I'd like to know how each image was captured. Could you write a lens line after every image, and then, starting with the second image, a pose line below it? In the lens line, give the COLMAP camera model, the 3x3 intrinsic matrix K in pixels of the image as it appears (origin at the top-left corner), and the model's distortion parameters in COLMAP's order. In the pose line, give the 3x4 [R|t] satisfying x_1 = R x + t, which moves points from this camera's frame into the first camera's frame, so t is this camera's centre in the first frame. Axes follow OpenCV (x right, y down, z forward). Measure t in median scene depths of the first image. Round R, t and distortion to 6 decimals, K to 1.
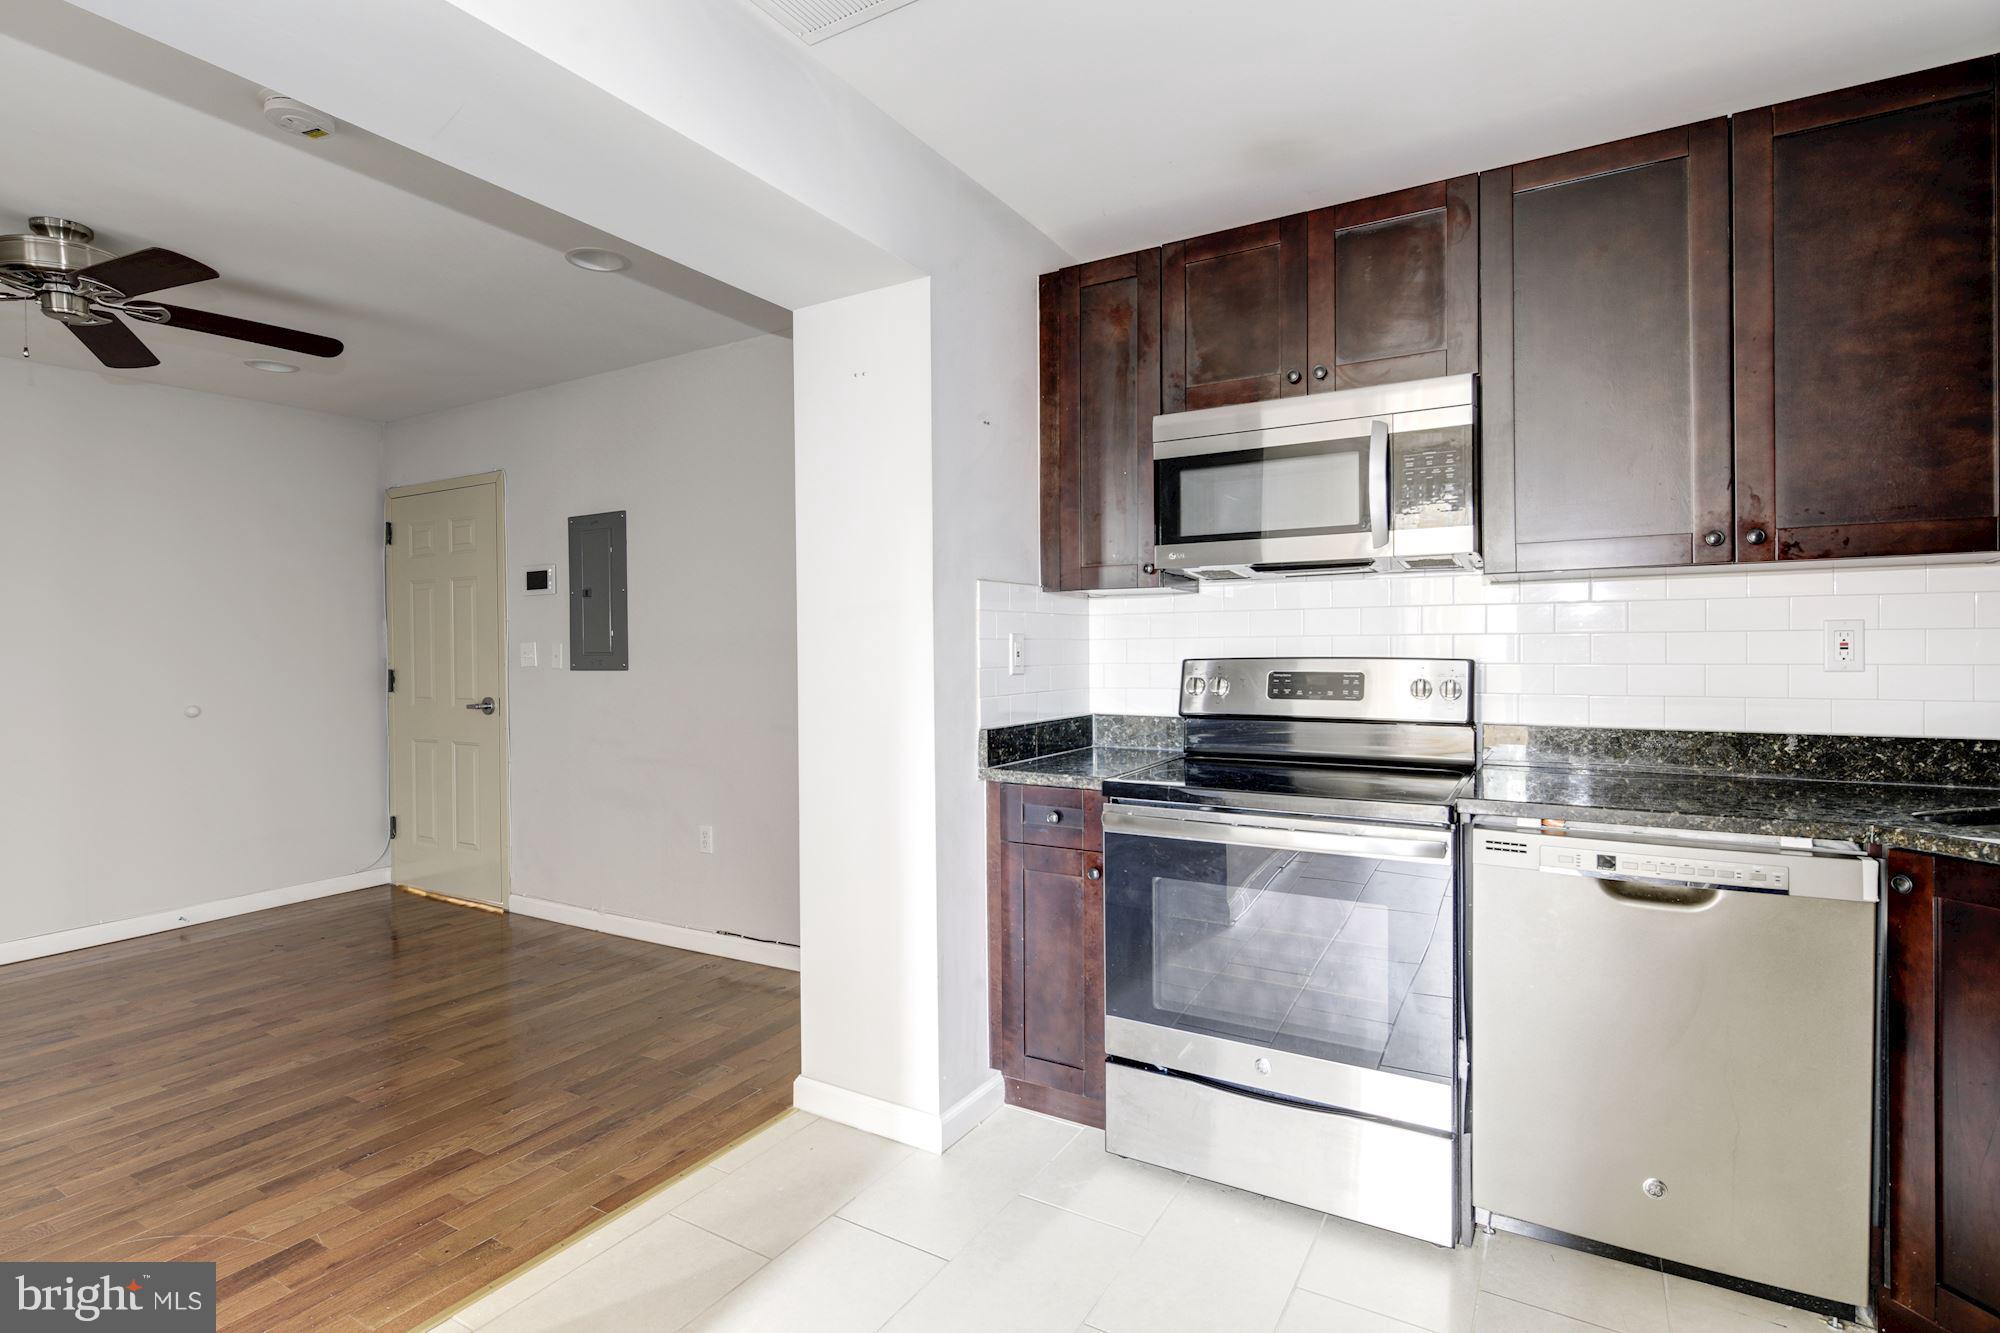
lens RADIAL K [[963.0, 0, 1011.2], [0, 963.0, 664.8], [0, 0, 1]] dist [-0.004374, -0.000594]
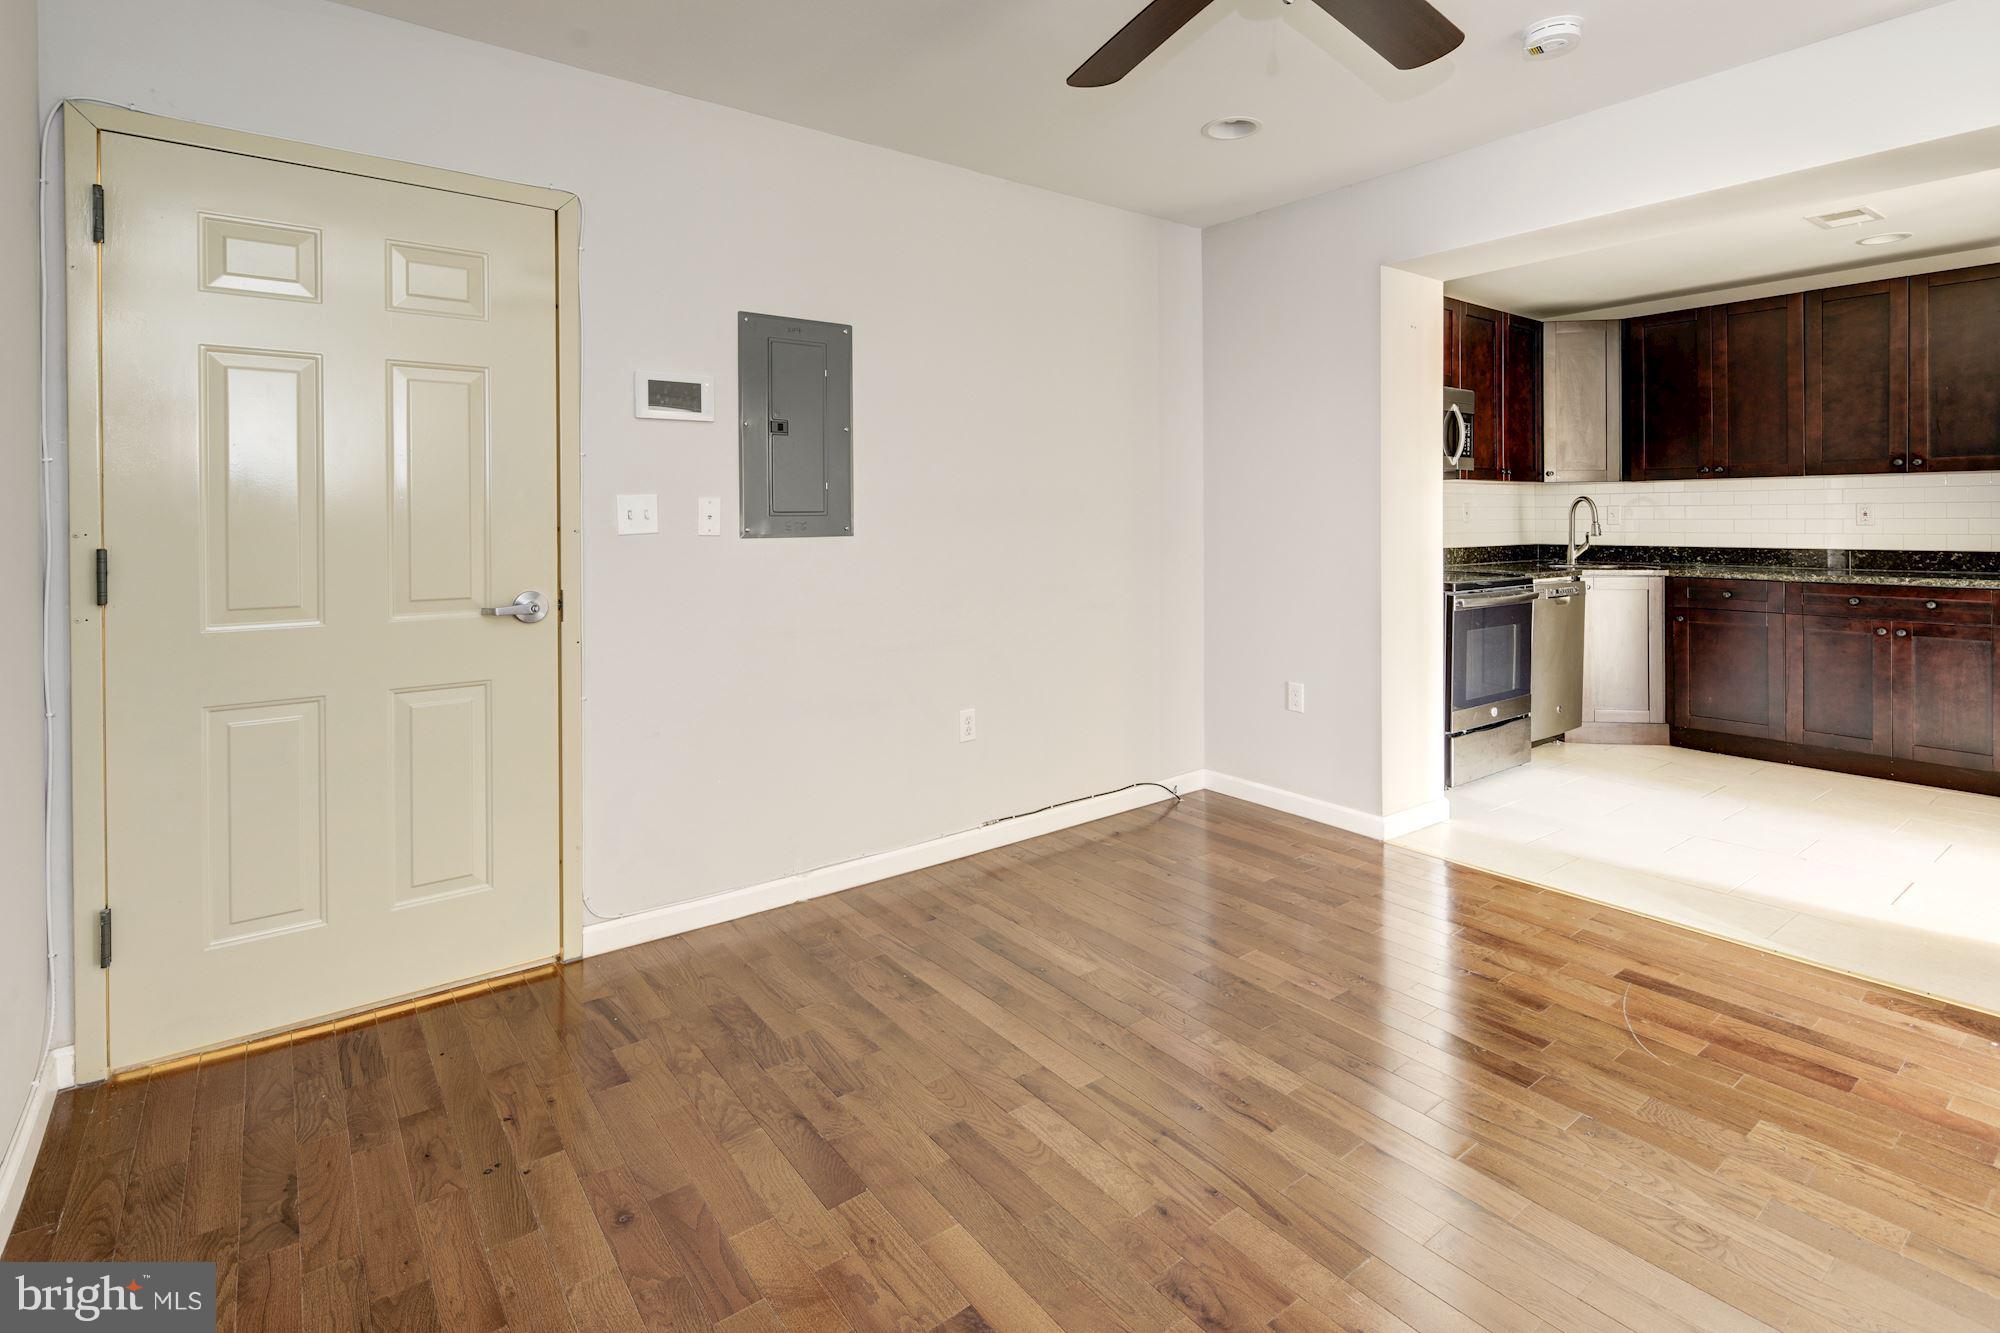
lens RADIAL K [[963.0, 0, 983.0], [0, 963.0, 529.2], [0, 0, 1]] dist [-0.004374, -0.000594]
pose [[0.391662, -0.007164, 0.920081, -1.062597], [0.011532, 0.999929, 0.002876, 0.000081], [-0.920037, 0.009484, 0.391717, 0.607494]]
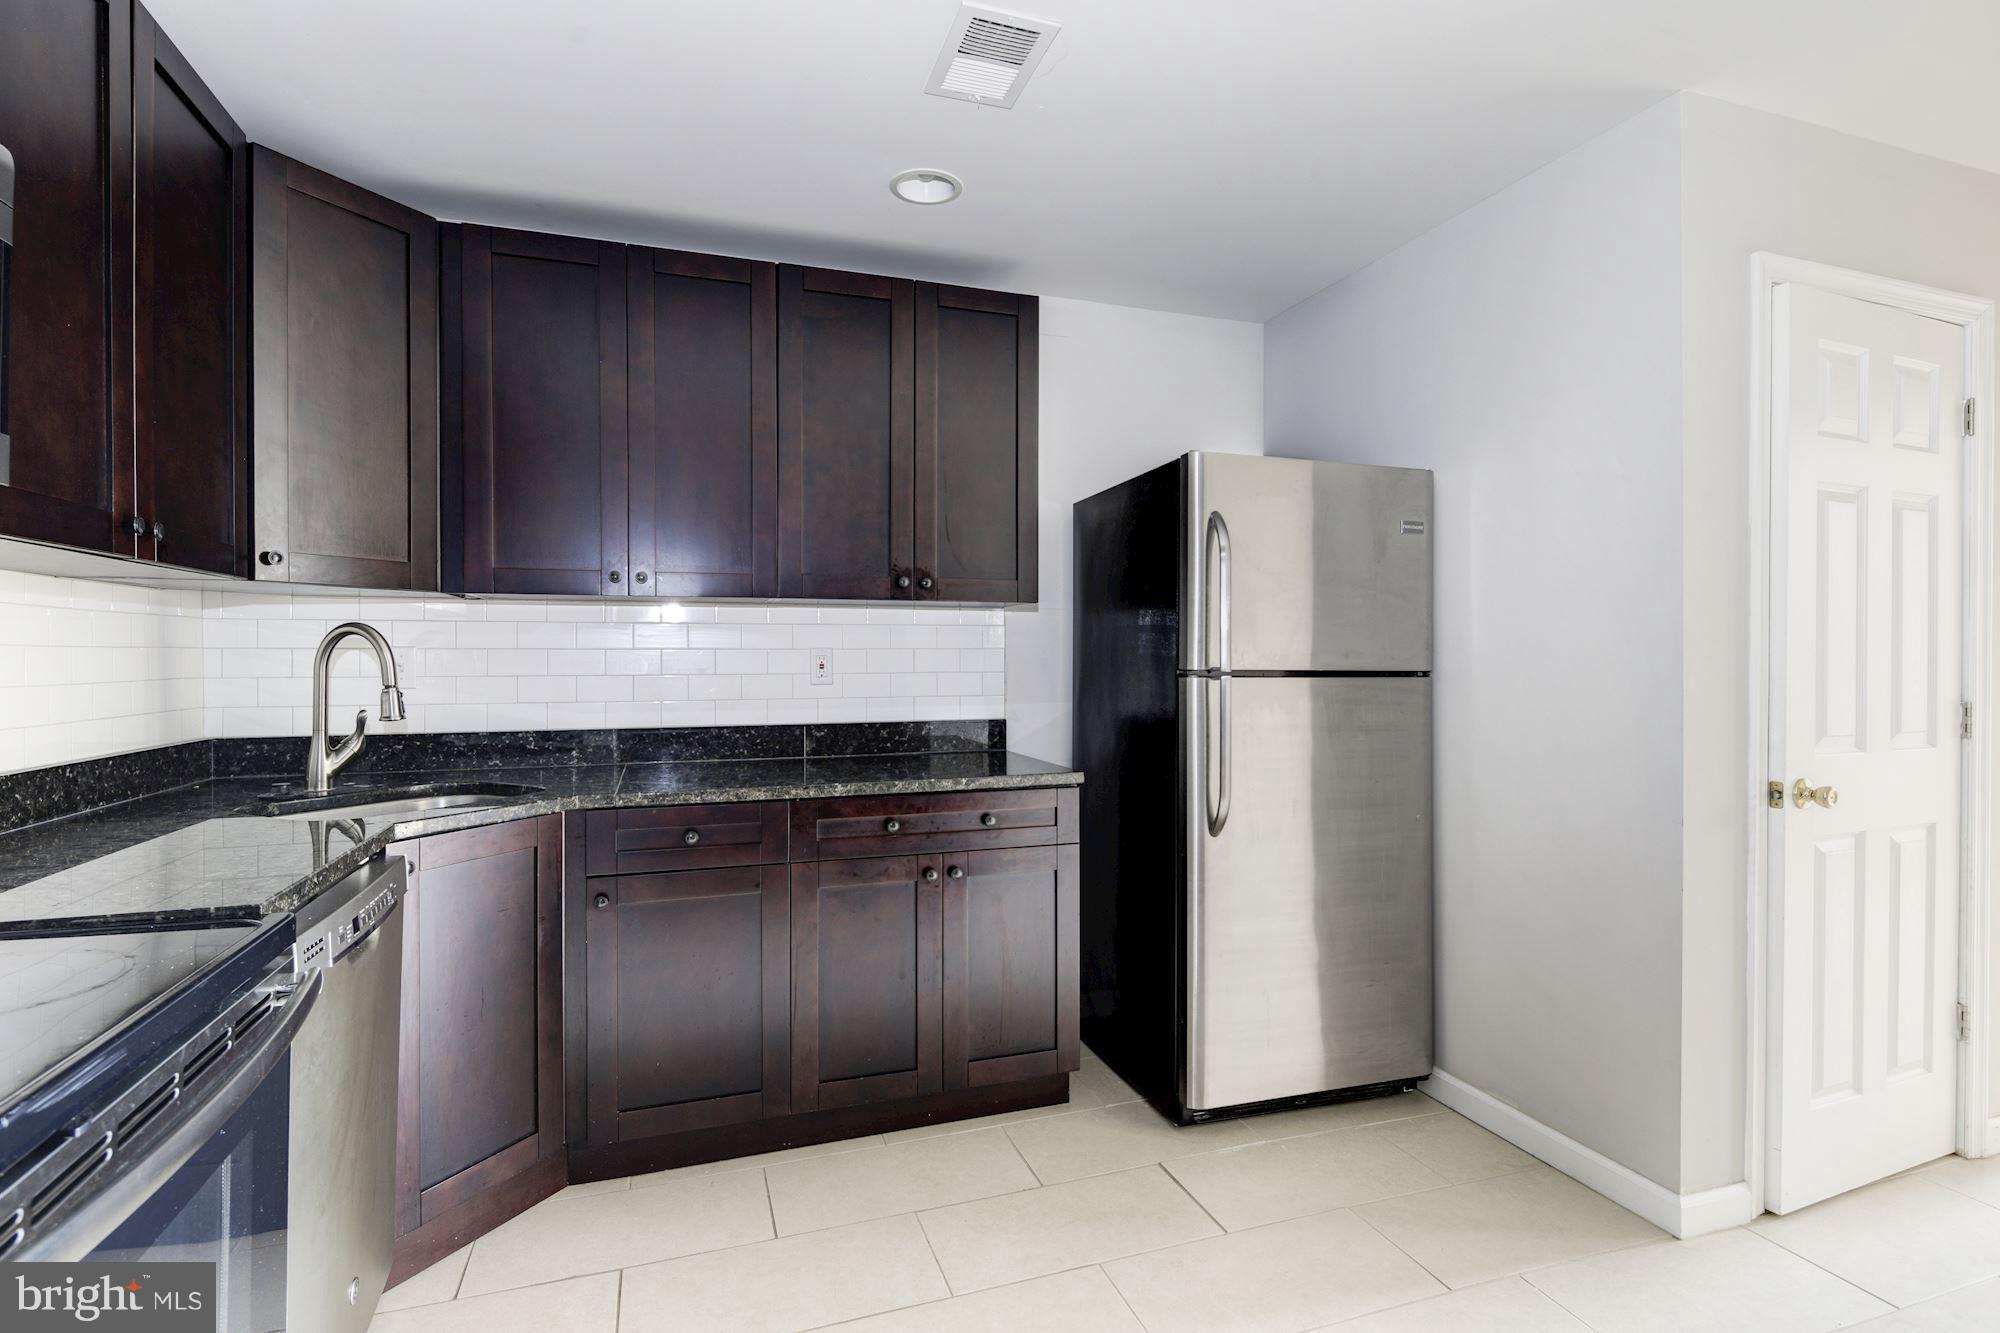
lens RADIAL K [[963.0, 0, 1001.1], [0, 963.0, 667.7], [0, 0, 1]] dist [-0.004374, -0.000594]
pose [[-0.759464, 0.000160, 0.650550, -0.139664], [0.009733, 0.999891, 0.011116, -0.008365], [-0.650477, 0.014774, -0.759382, 0.539087]]
